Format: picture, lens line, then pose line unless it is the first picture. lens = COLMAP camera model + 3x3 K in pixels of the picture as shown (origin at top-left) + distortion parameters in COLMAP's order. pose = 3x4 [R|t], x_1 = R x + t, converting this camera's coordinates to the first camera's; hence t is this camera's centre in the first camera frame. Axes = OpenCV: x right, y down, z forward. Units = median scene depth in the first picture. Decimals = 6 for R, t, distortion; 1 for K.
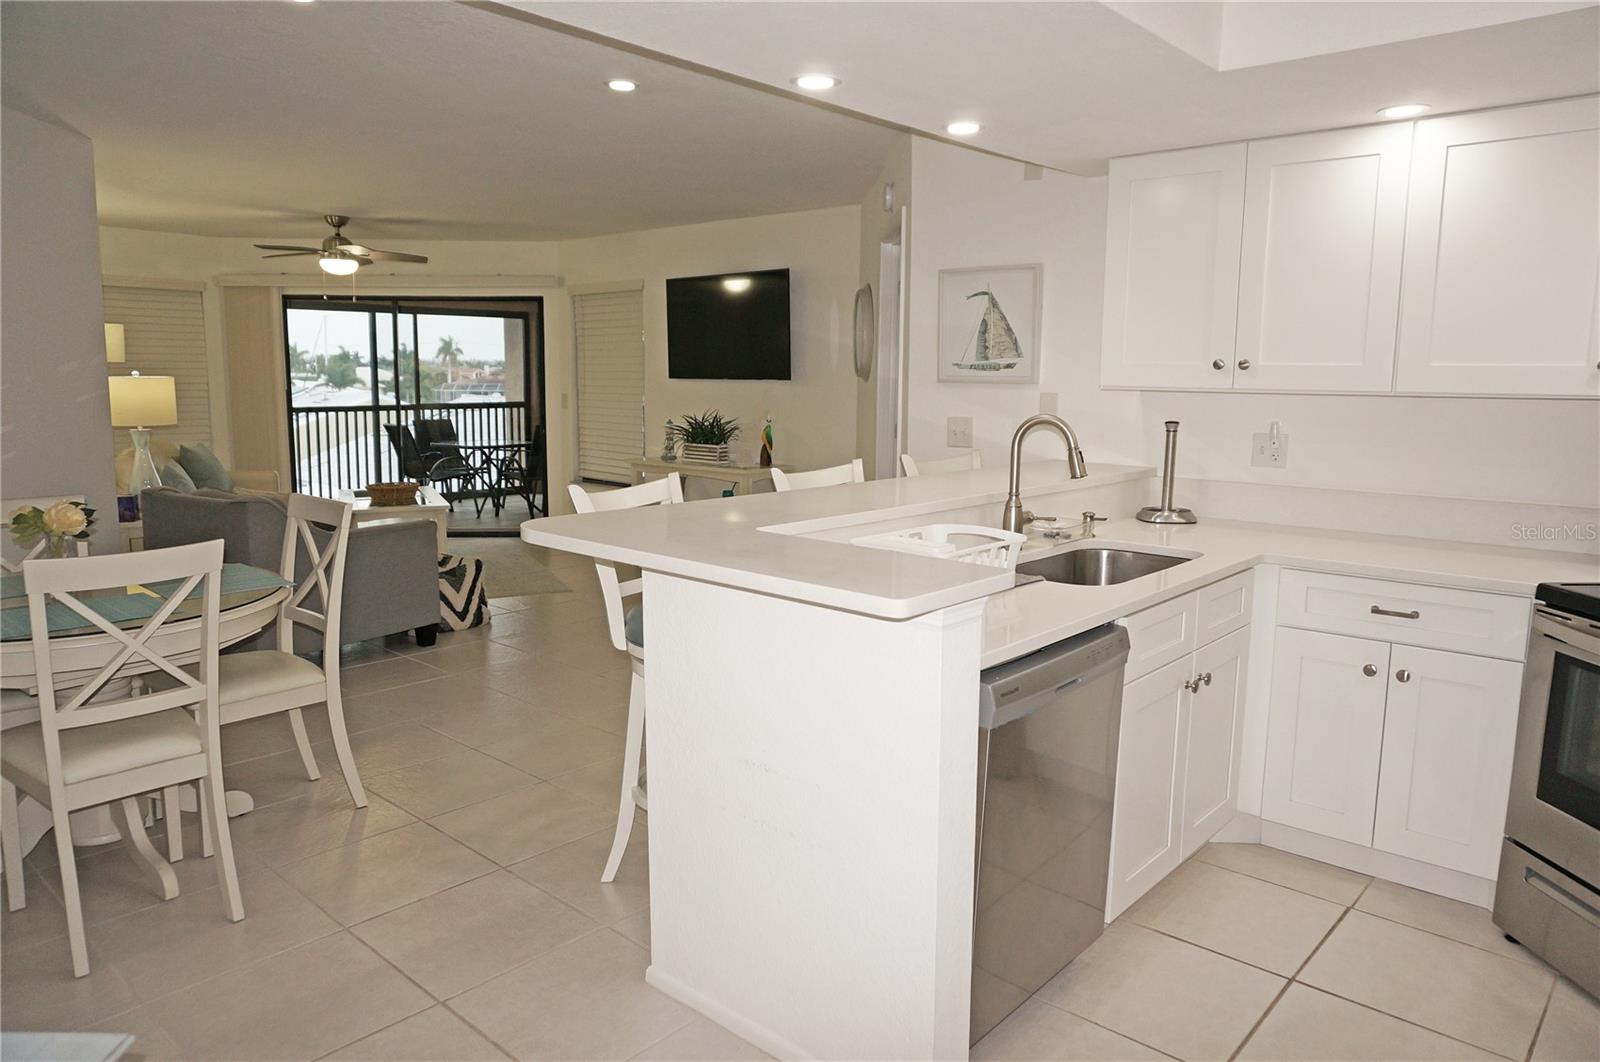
lens RADIAL K [[1072.4, 0, 795.3], [0, 1072.4, 536.9], [0, 0, 1]] dist [-0.038836, 0.029397]
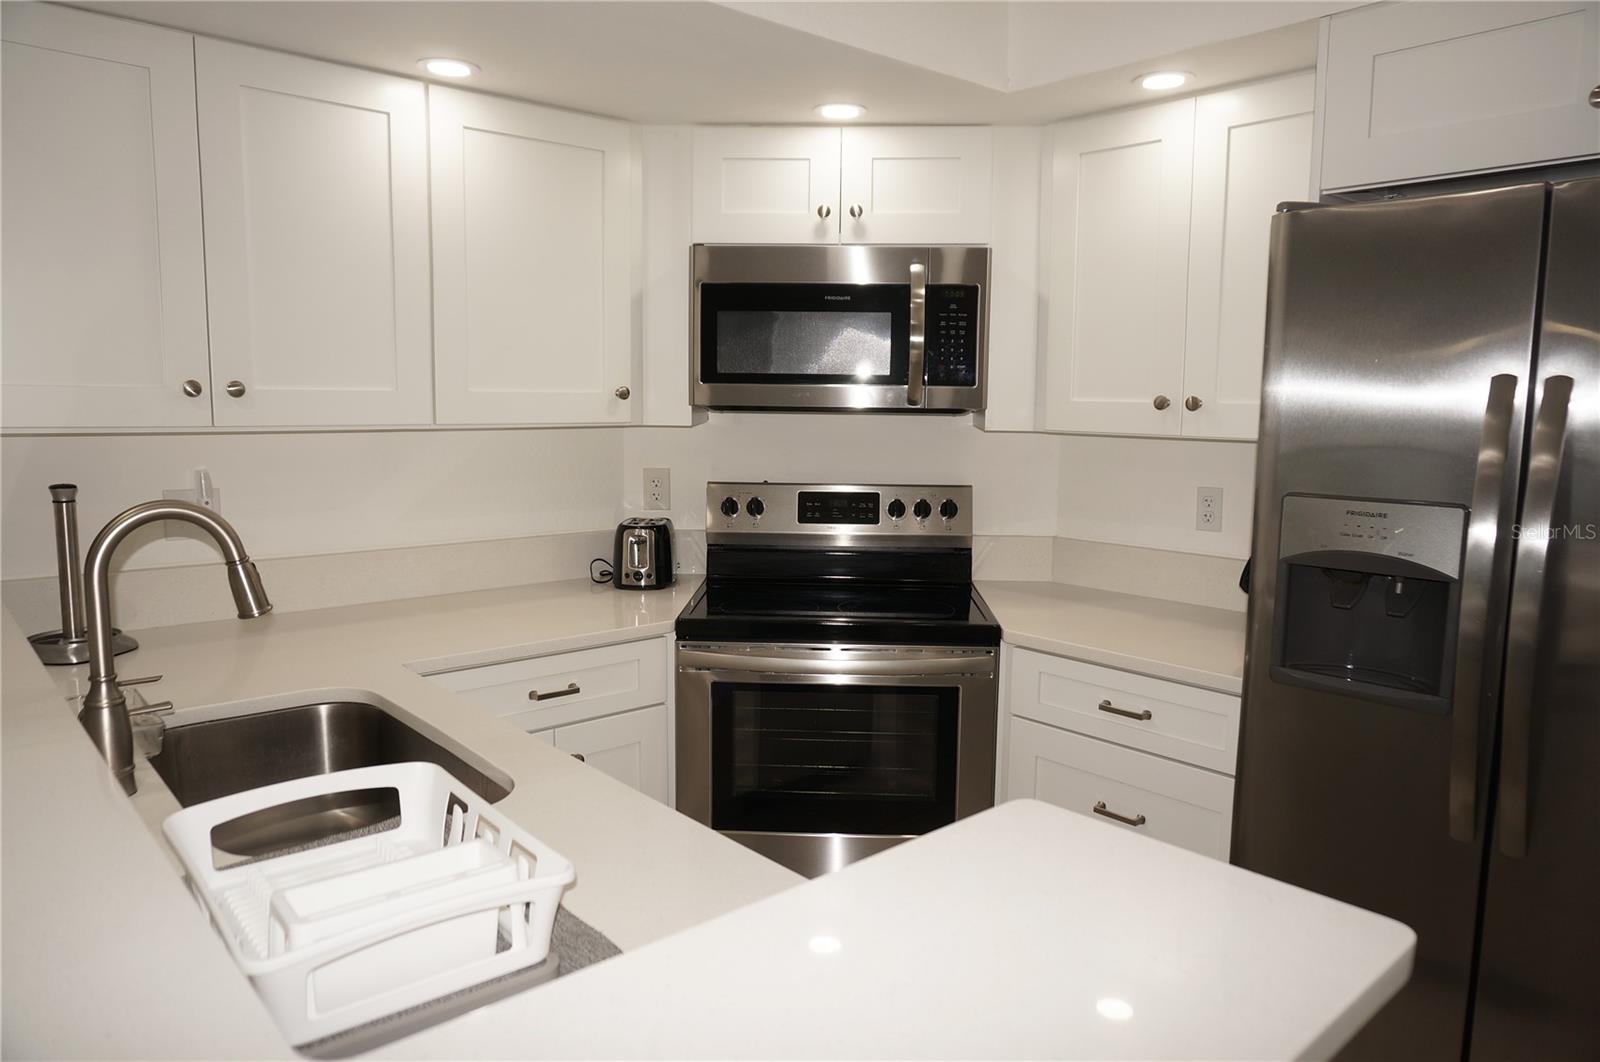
lens RADIAL K [[1072.4, 0, 800.4], [0, 1072.4, 540.5], [0, 0, 1]] dist [-0.038836, 0.029397]
pose [[0.112786, -0.141185, 0.983538, -0.186209], [0.138495, 0.982425, 0.125143, -0.104927], [-0.983920, 0.122101, 0.130357, 0.589499]]
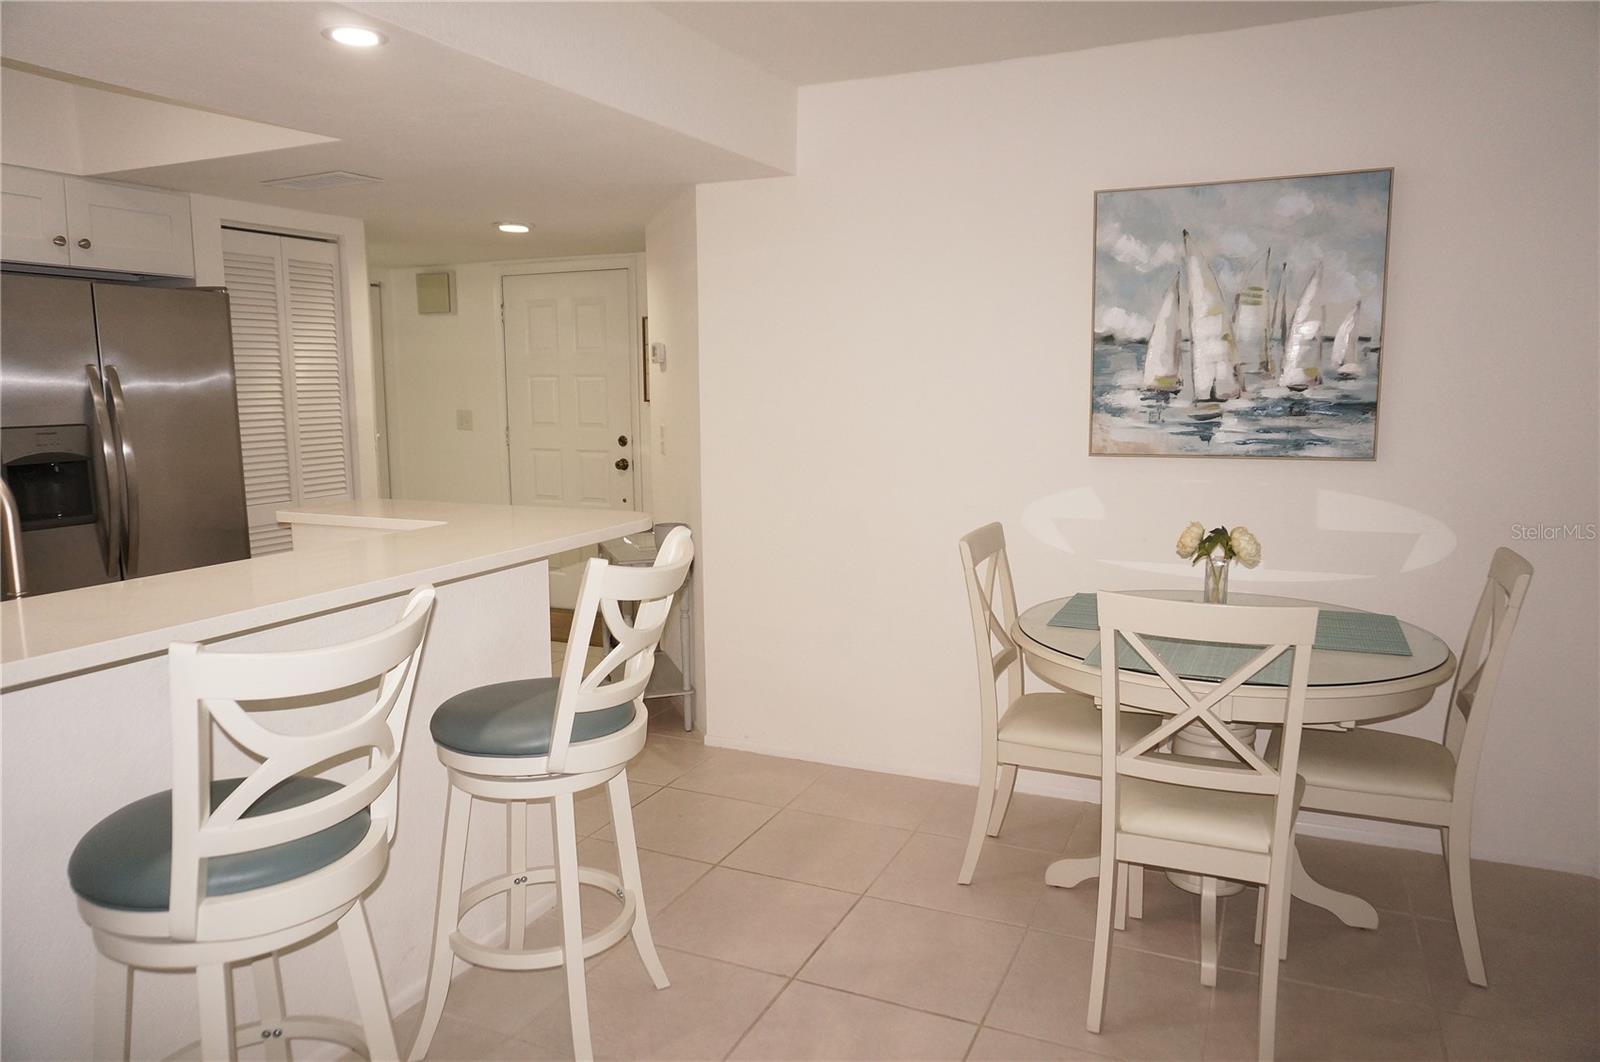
lens RADIAL K [[1072.4, 0, 790.1], [0, 1072.4, 529.3], [0, 0, 1]] dist [-0.038836, 0.029397]
pose [[-0.957692, 0.032680, -0.285934, -0.042743], [-0.048688, 0.960814, 0.272885, -0.237807], [0.283647, 0.275261, -0.918573, 1.543896]]
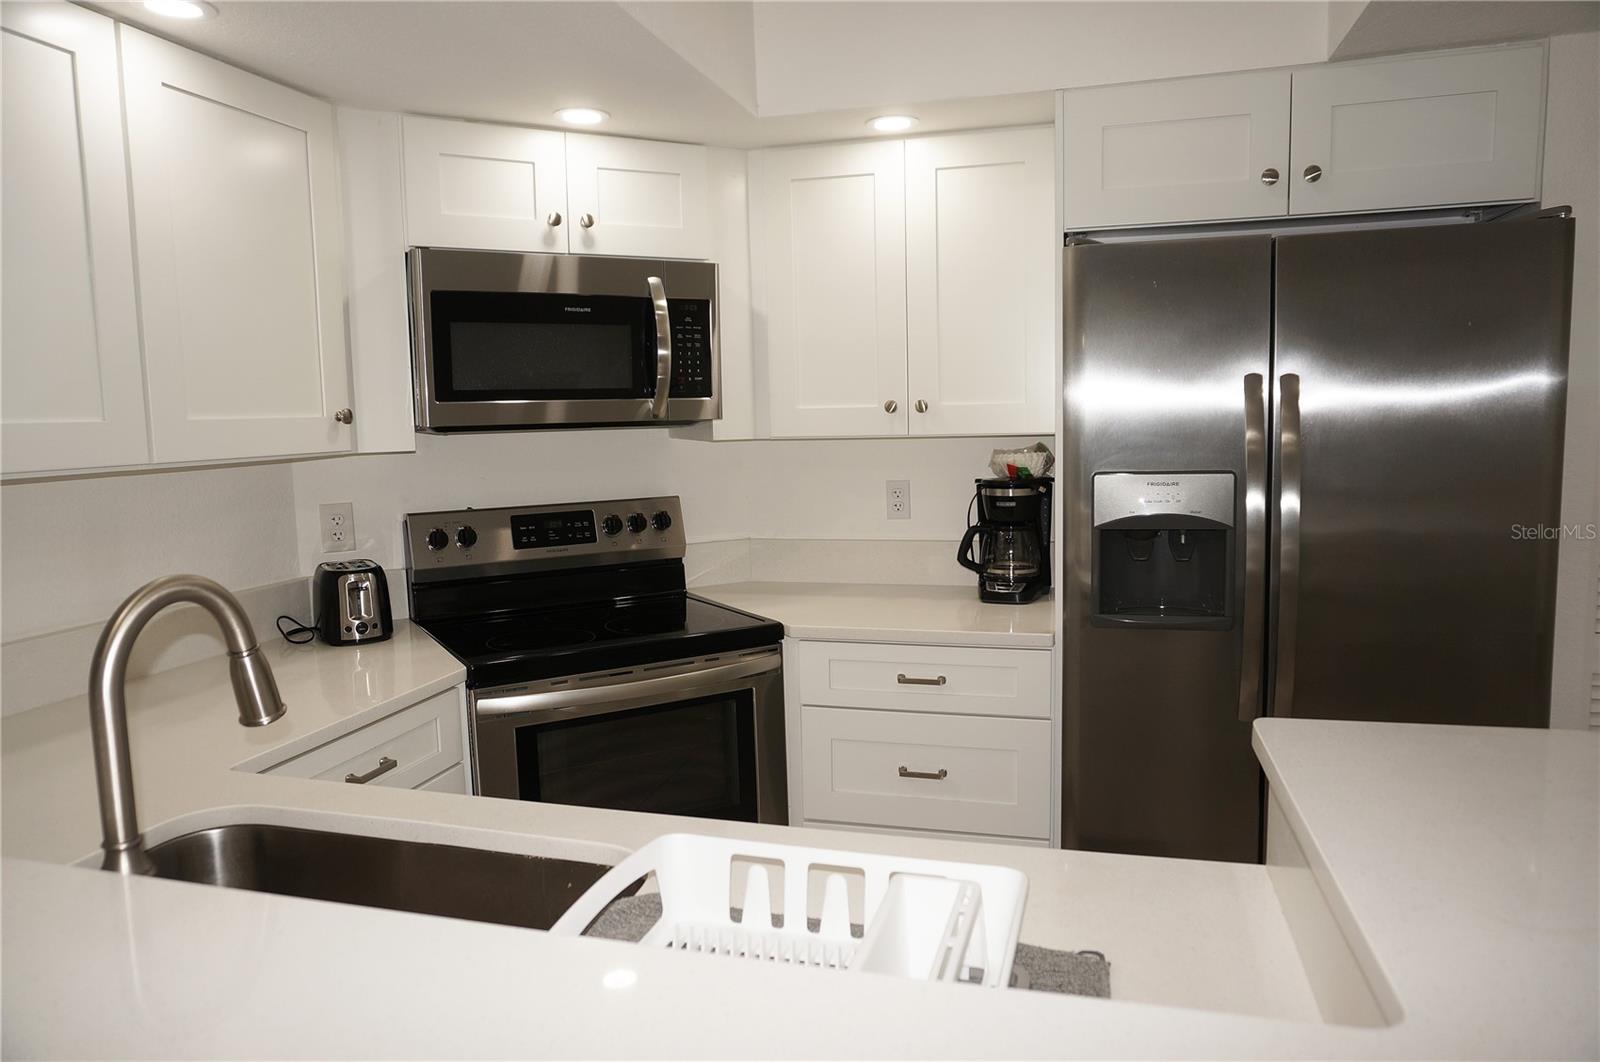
lens RADIAL K [[1072.4, 0, 795.4], [0, 1072.4, 539.4], [0, 0, 1]] dist [-0.038836, 0.029397]
pose [[-0.439639, -0.106631, 0.891823, -0.141168], [0.153072, 0.969507, 0.191378, -0.142669], [-0.885035, 0.220651, -0.409911, 0.861600]]
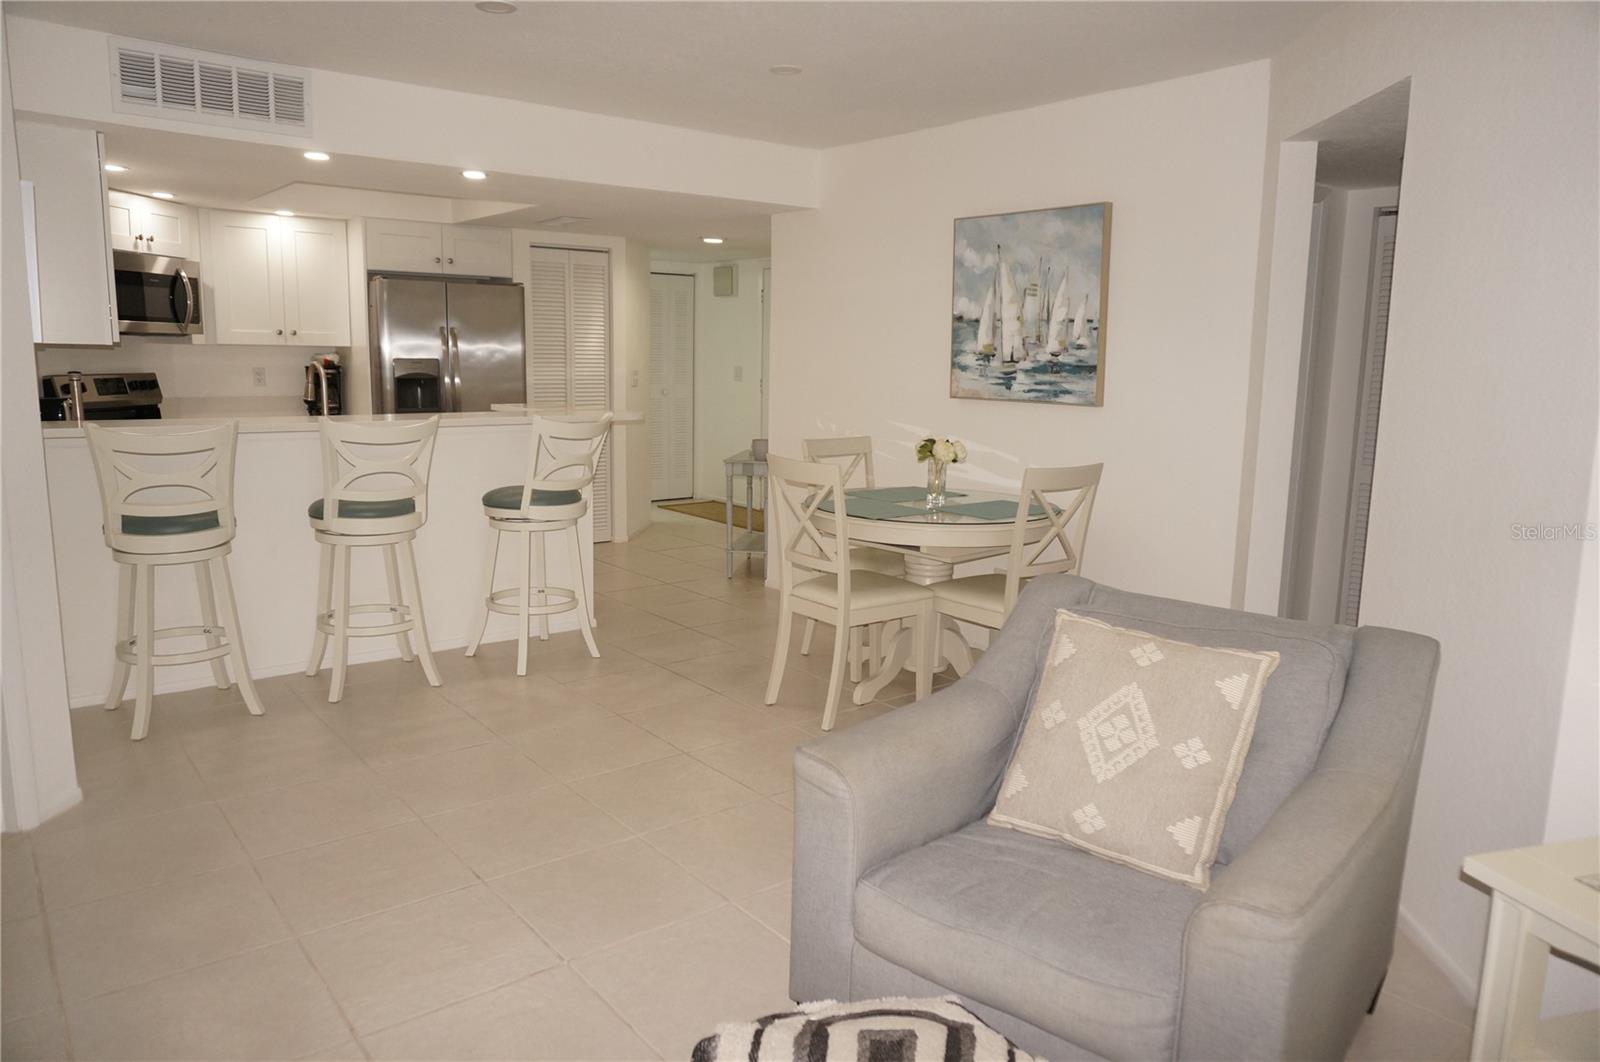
lens RADIAL K [[1072.4, 0, 800.5], [0, 1072.4, 532.5], [0, 0, 1]] dist [-0.038836, 0.029397]
pose [[-0.986770, -0.056155, 0.152088, -0.649349], [-0.006102, 0.950298, 0.311283, -0.330133], [-0.162009, 0.306236, -0.938068, 2.180819]]
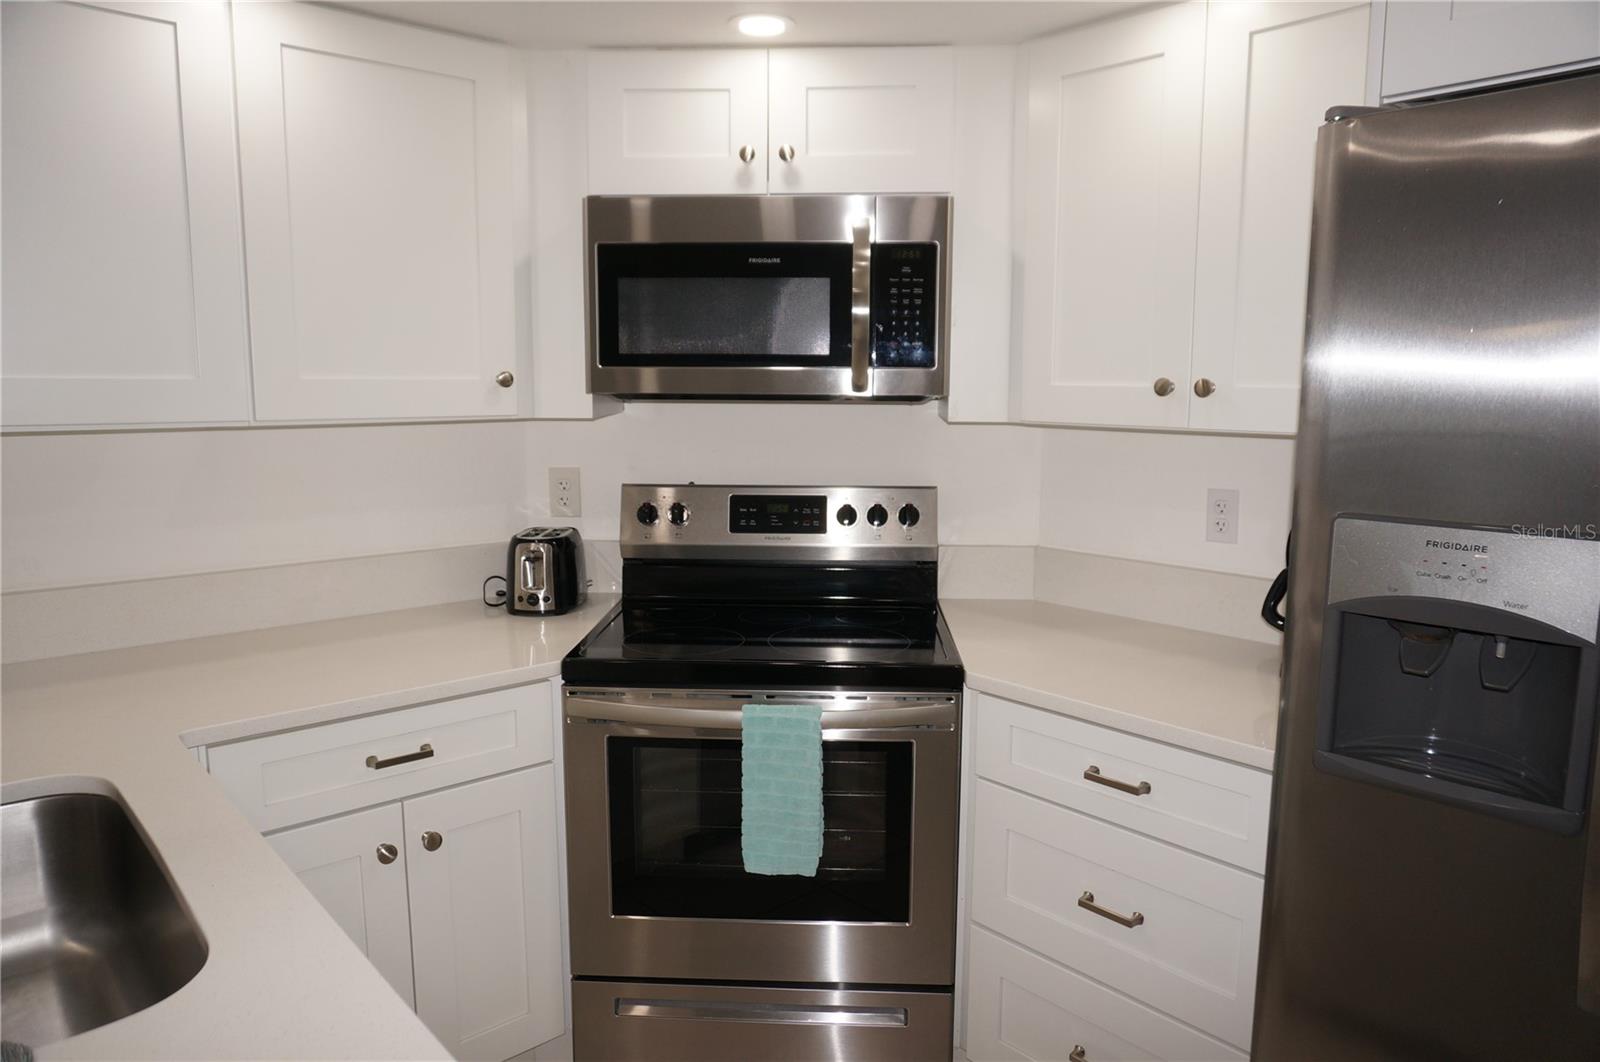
lens RADIAL K [[1072.4, 0, 795.8], [0, 1072.4, 540.7], [0, 0, 1]] dist [-0.038836, 0.029397]
pose [[0.117296, -0.157172, 0.980581, -0.030627], [0.144895, 0.979539, 0.139673, -0.100089], [-0.982470, 0.125698, 0.137670, 0.557026]]
